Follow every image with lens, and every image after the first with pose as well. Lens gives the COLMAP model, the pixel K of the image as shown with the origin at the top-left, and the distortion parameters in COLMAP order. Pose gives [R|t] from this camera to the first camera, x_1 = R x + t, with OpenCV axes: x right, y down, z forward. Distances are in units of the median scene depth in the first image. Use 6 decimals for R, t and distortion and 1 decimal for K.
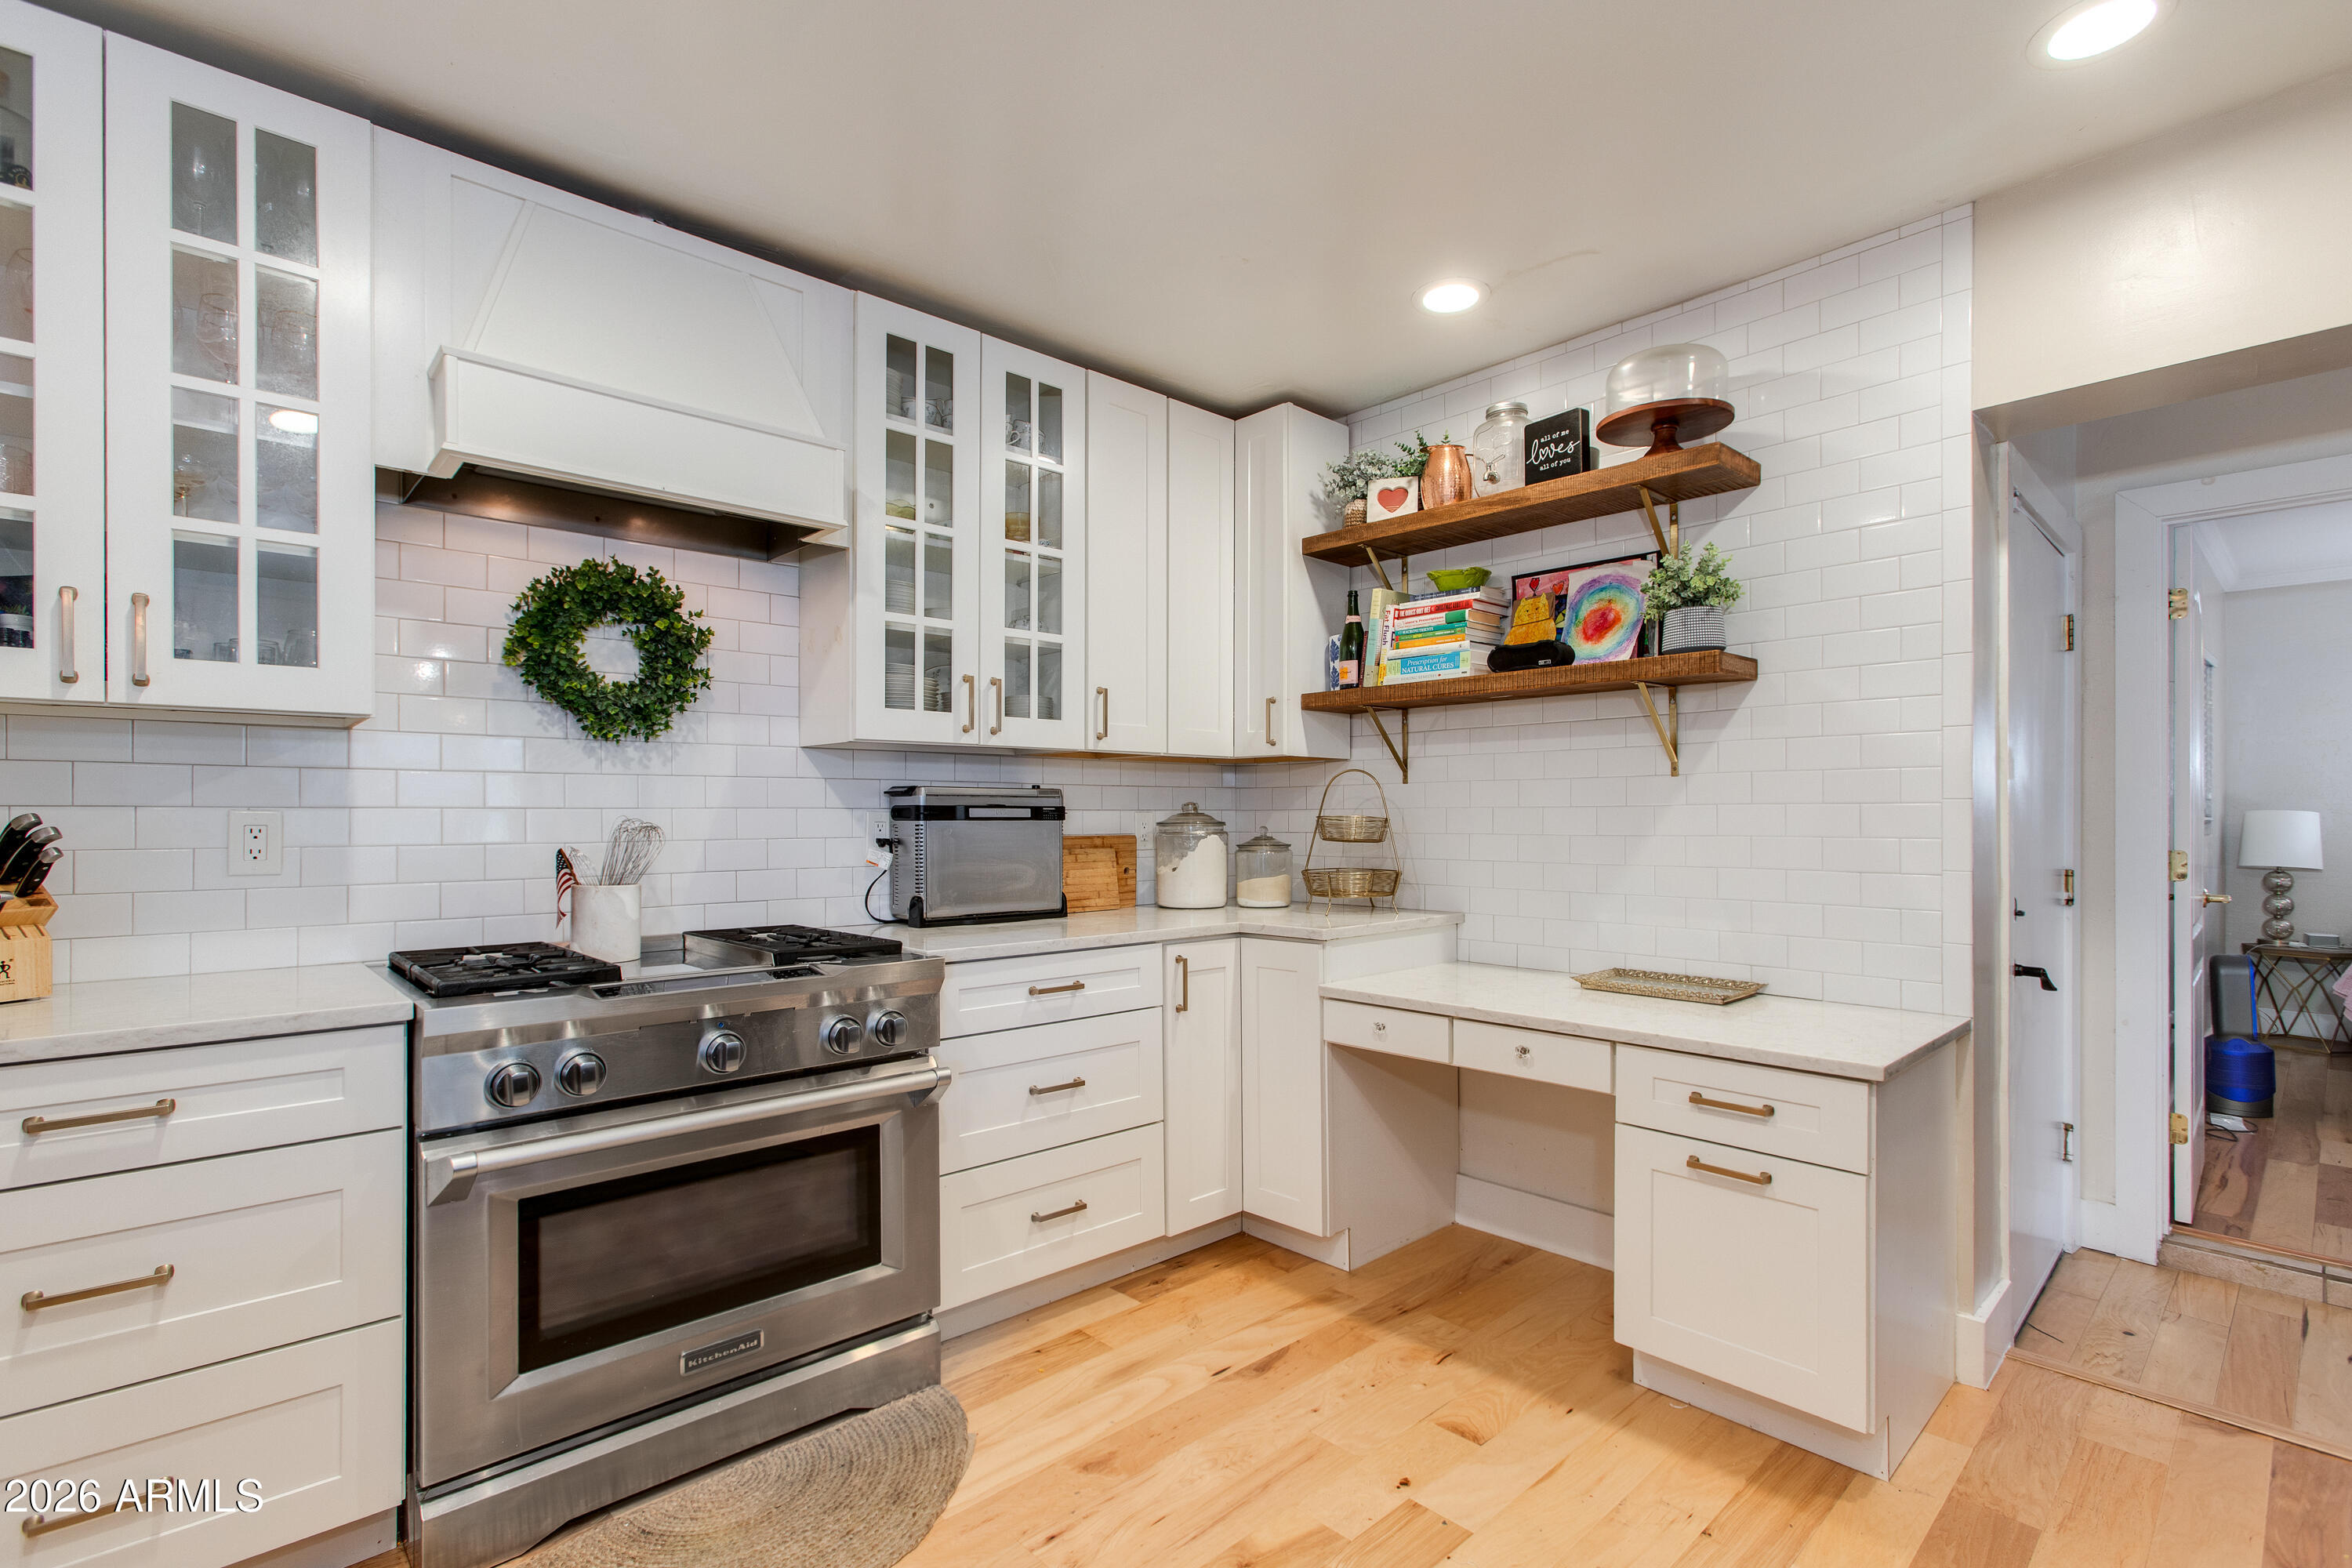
lens RADIAL K [[1066.2, 0, 1177.1], [0, 1066.2, 803.2], [0, 0, 1]] dist [-0.001313, 0.000030]
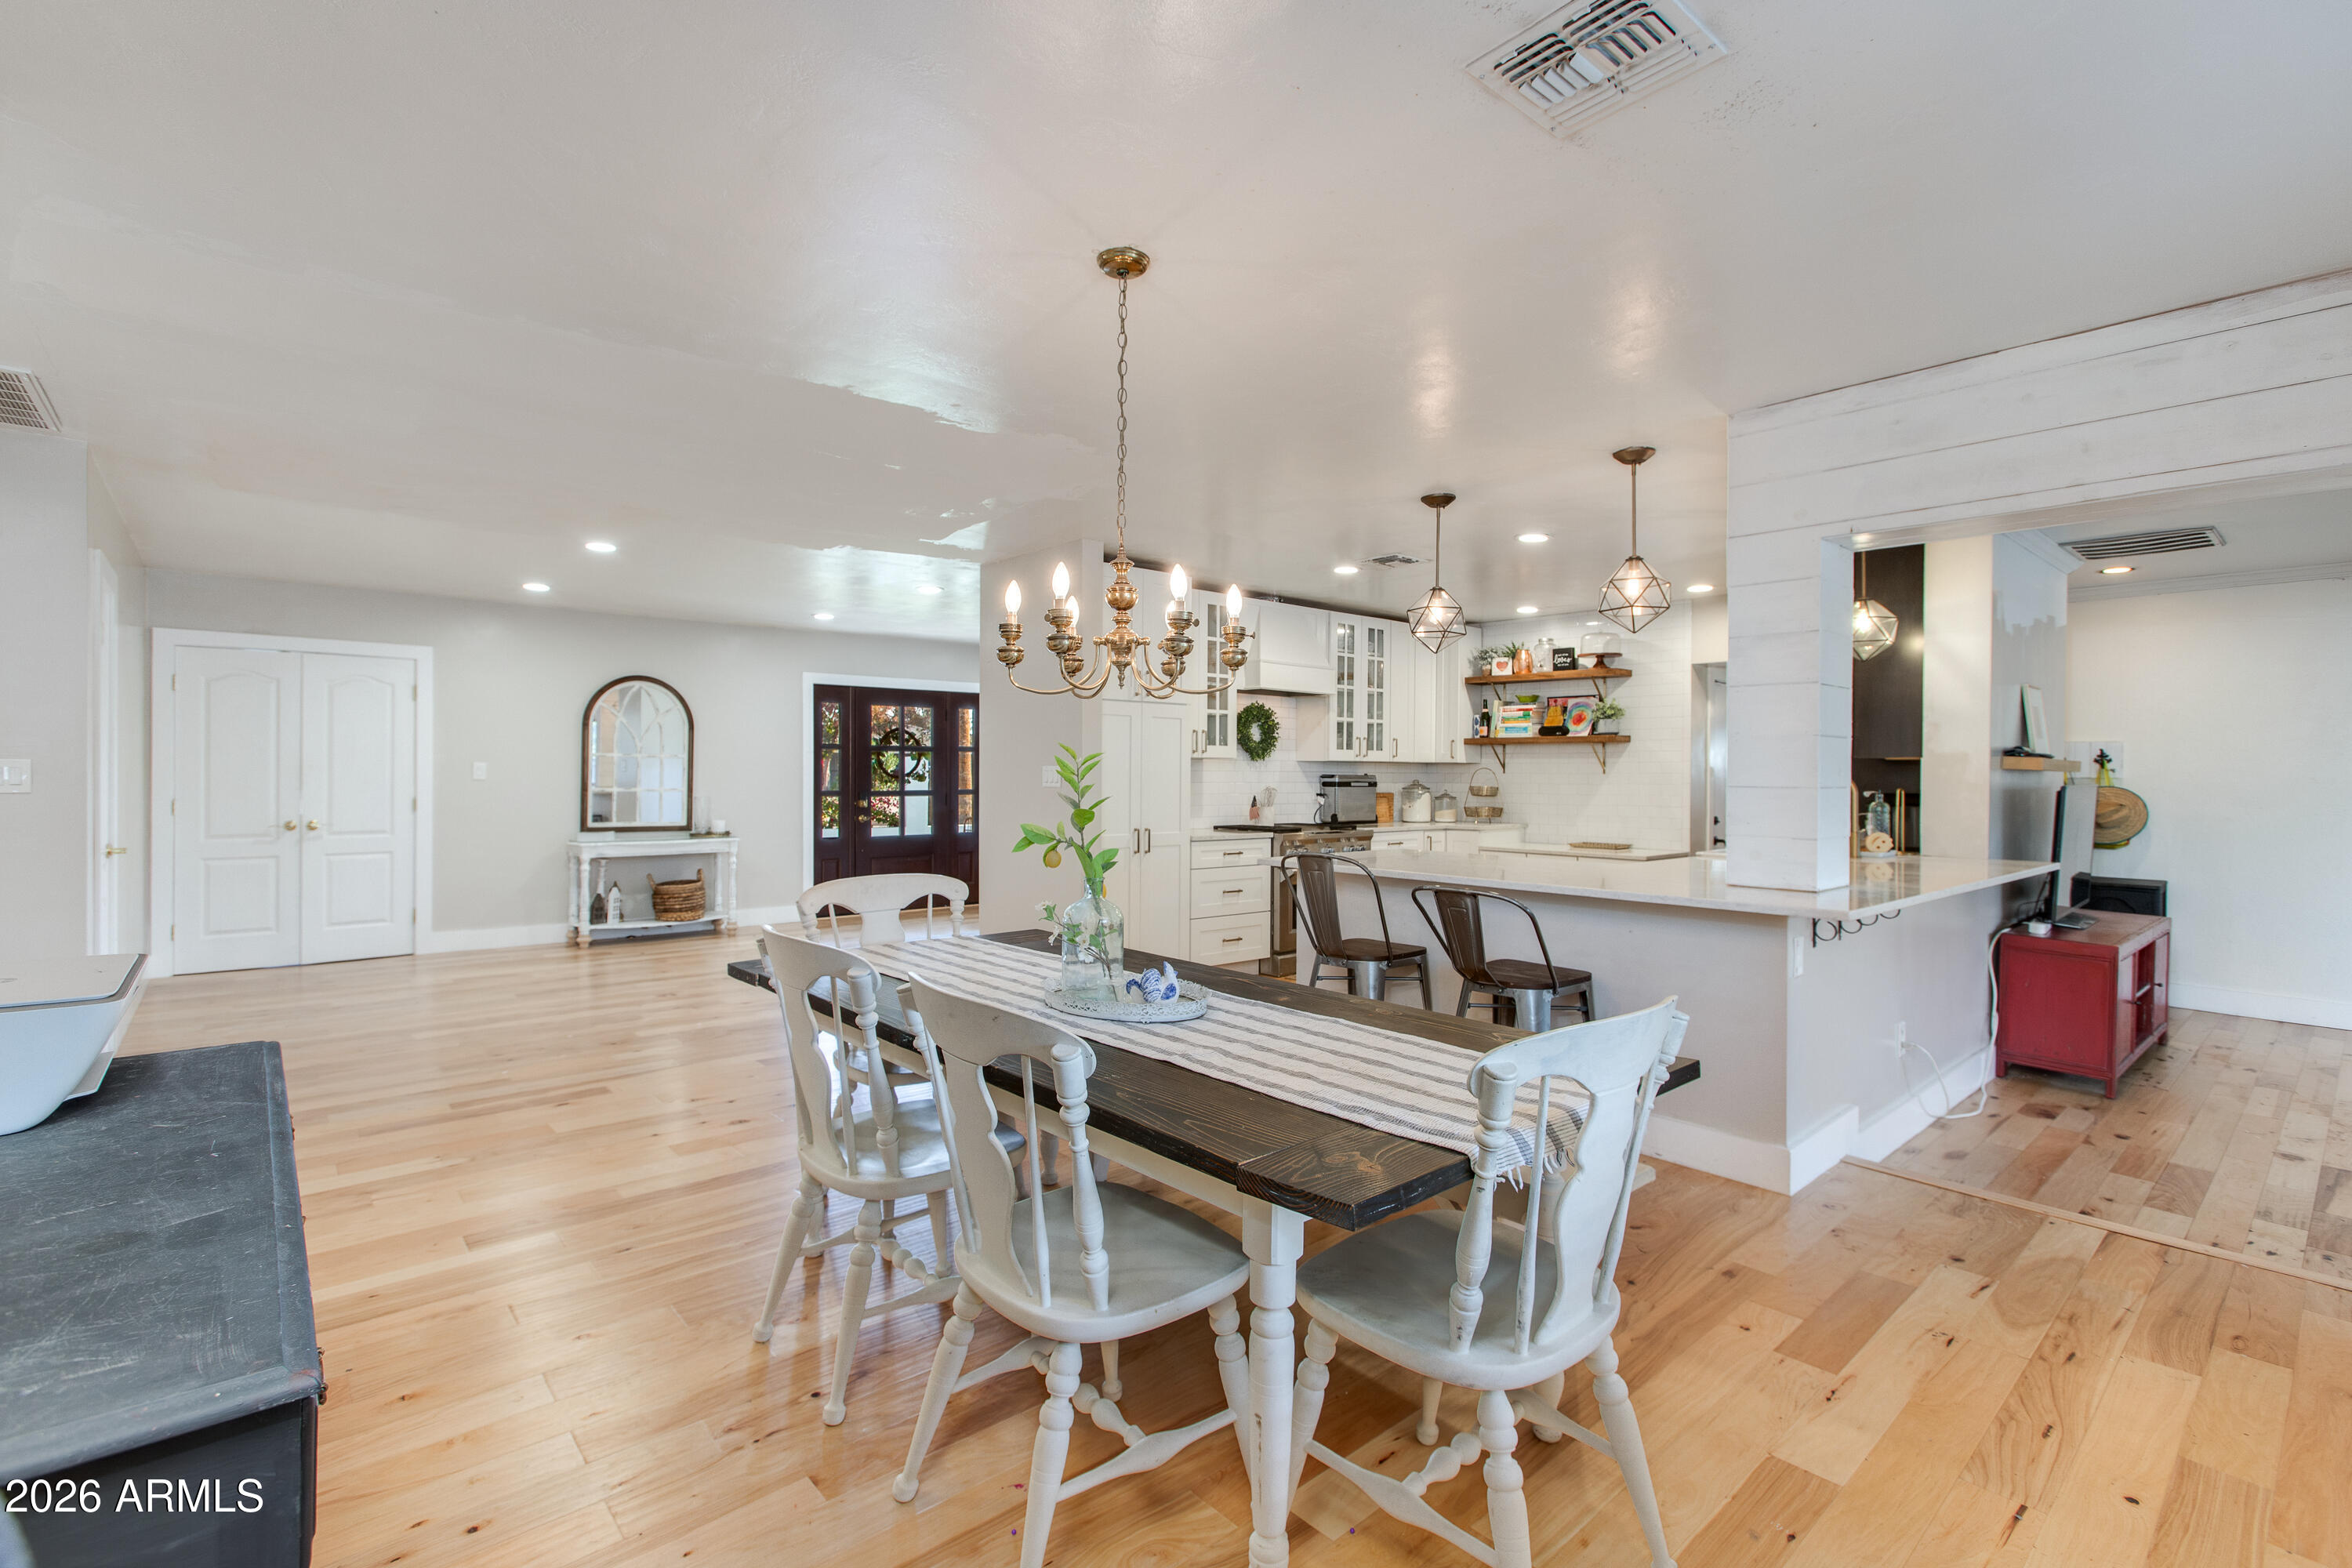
lens RADIAL K [[1066.2, 0, 1176.1], [0, 1066.2, 774.1], [0, 0, 1]] dist [-0.001313, 0.000030]
pose [[0.999890, 0.007861, -0.012557, -0.607208], [-0.007777, 0.999947, 0.006691, -0.031844], [0.012609, -0.006593, 0.999899, -1.761552]]
